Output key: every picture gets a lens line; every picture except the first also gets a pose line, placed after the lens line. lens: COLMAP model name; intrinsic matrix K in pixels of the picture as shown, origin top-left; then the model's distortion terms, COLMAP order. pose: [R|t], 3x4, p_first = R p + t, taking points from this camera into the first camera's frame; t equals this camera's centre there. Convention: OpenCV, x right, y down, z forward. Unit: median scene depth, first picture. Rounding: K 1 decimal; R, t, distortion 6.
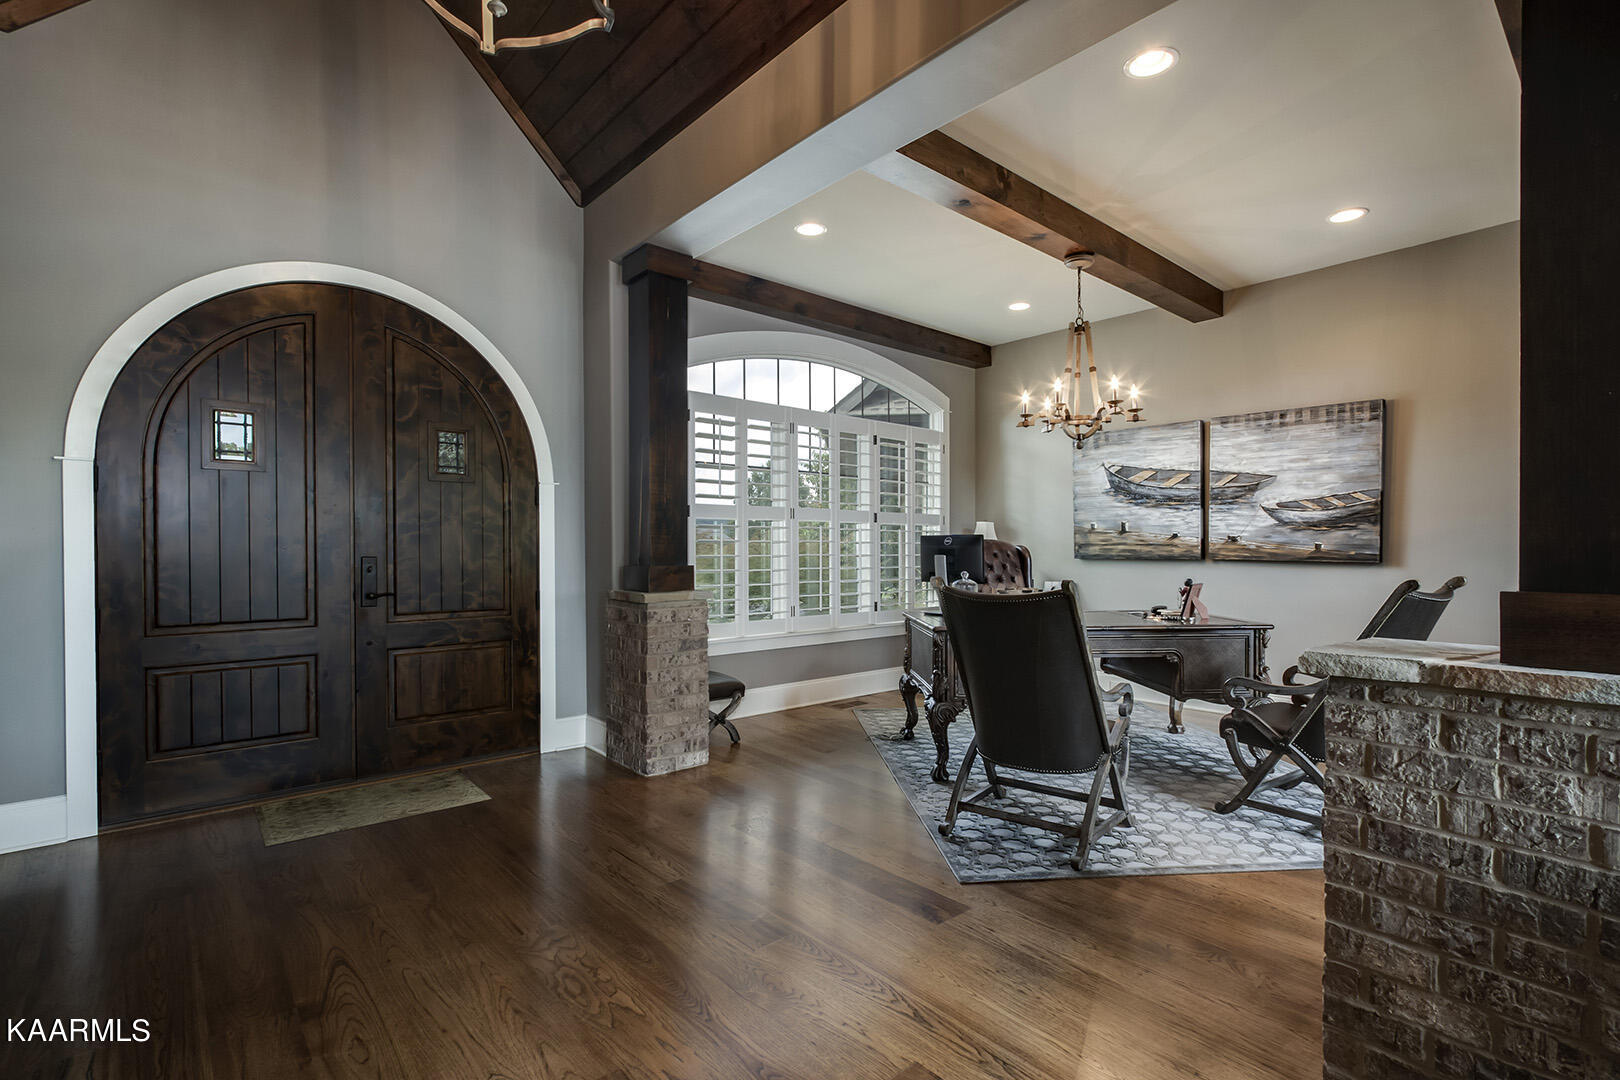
lens RADIAL K [[757.5, 0, 812.2], [0, 757.5, 553.2], [0, 0, 1]] dist [-0.003031, 0.002168]
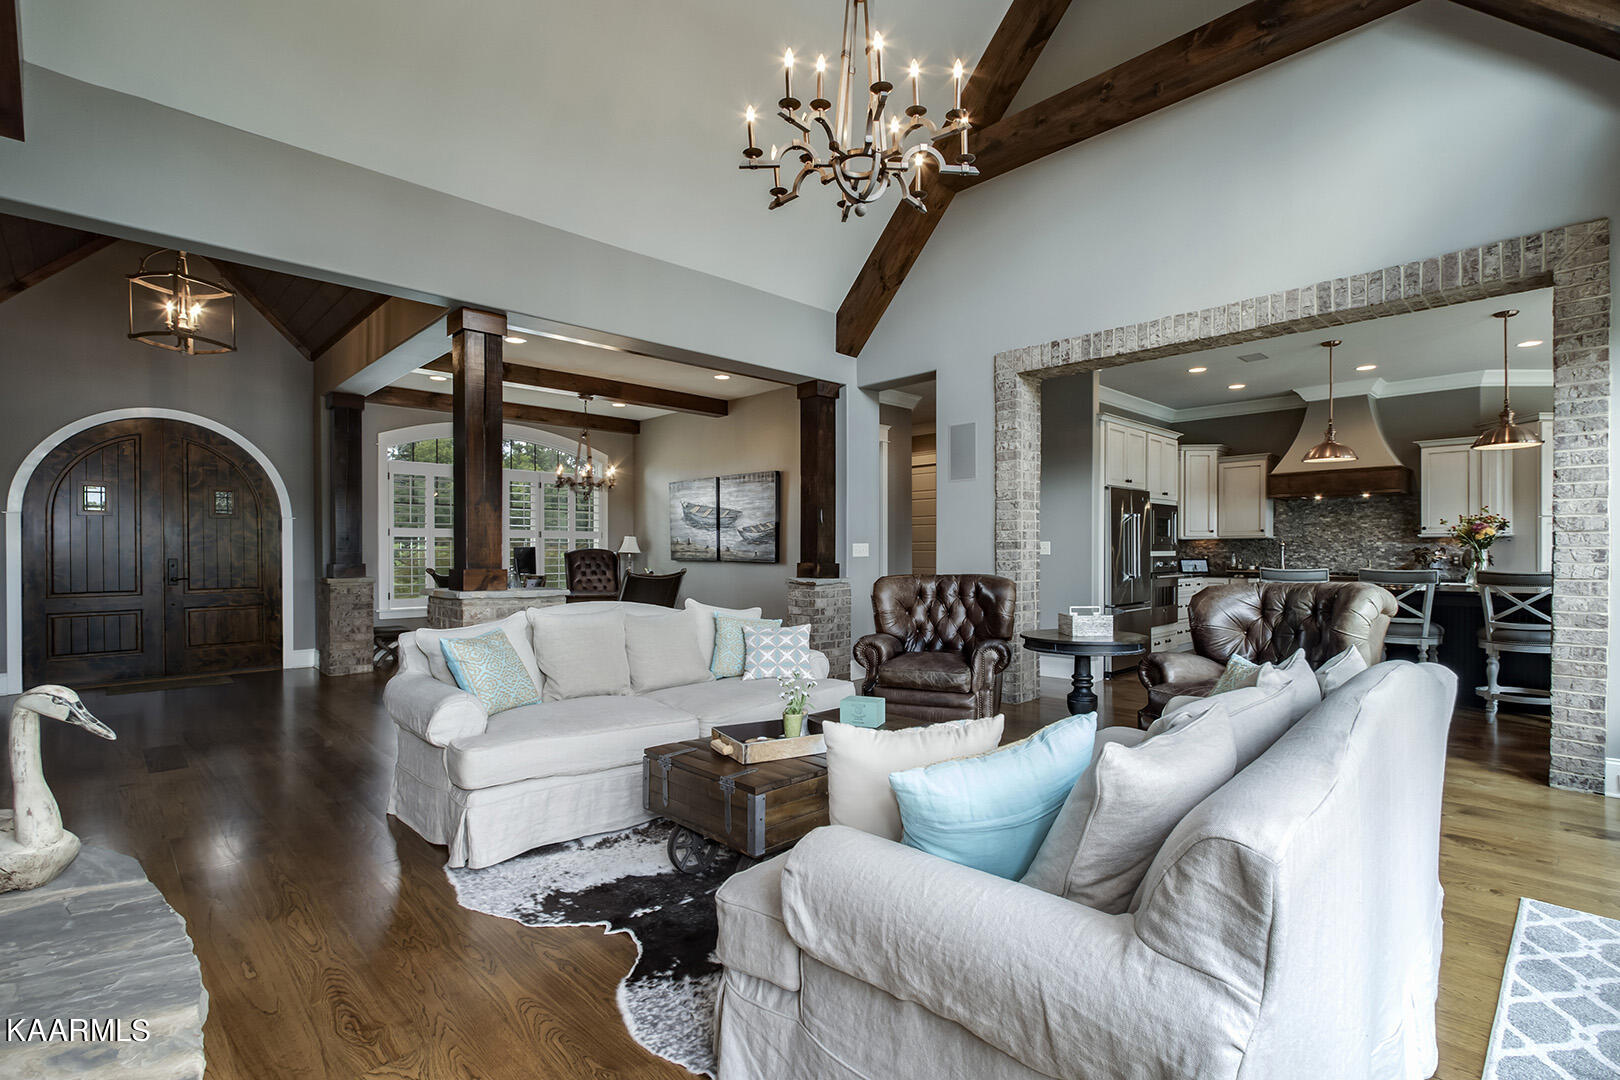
lens RADIAL K [[757.5, 0, 808.5], [0, 757.5, 550.6], [0, 0, 1]] dist [-0.003031, 0.002168]
pose [[0.998542, 0.000754, 0.053968, 0.861019], [-0.000448, 0.999984, -0.005673, -0.005620], [-0.053971, 0.005640, 0.998527, -0.934358]]
